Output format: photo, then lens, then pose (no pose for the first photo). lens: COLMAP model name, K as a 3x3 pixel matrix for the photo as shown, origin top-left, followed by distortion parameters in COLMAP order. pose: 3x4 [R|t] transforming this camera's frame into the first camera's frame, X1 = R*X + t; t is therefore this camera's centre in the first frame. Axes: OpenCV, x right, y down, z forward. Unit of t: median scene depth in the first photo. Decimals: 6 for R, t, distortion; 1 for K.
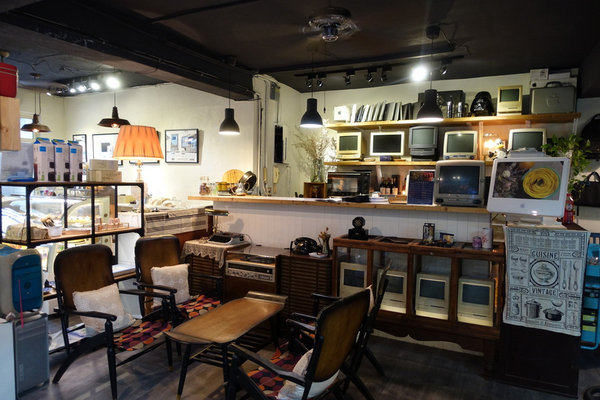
lens RADIAL K [[415.9, 0, 297.9], [0, 415.9, 200.2], [0, 0, 1]] dist [0.006716, -0.000003]
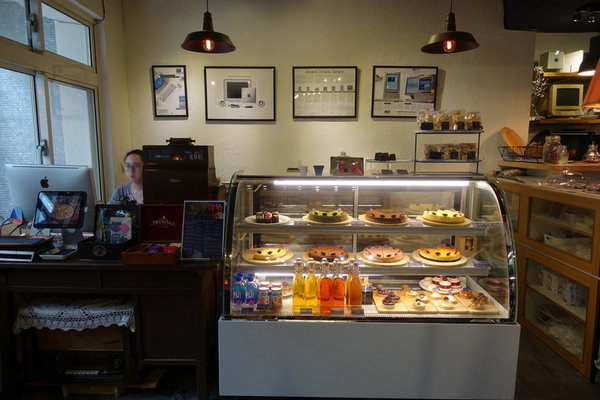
lens RADIAL K [[415.9, 0, 301.3], [0, 415.9, 199.8], [0, 0, 1]] dist [0.006716, -0.000003]
pose [[0.878646, -0.073174, 0.471833, -0.753505], [0.041165, 0.996117, 0.077825, -0.016574], [-0.475696, -0.048957, 0.878246, 0.483382]]
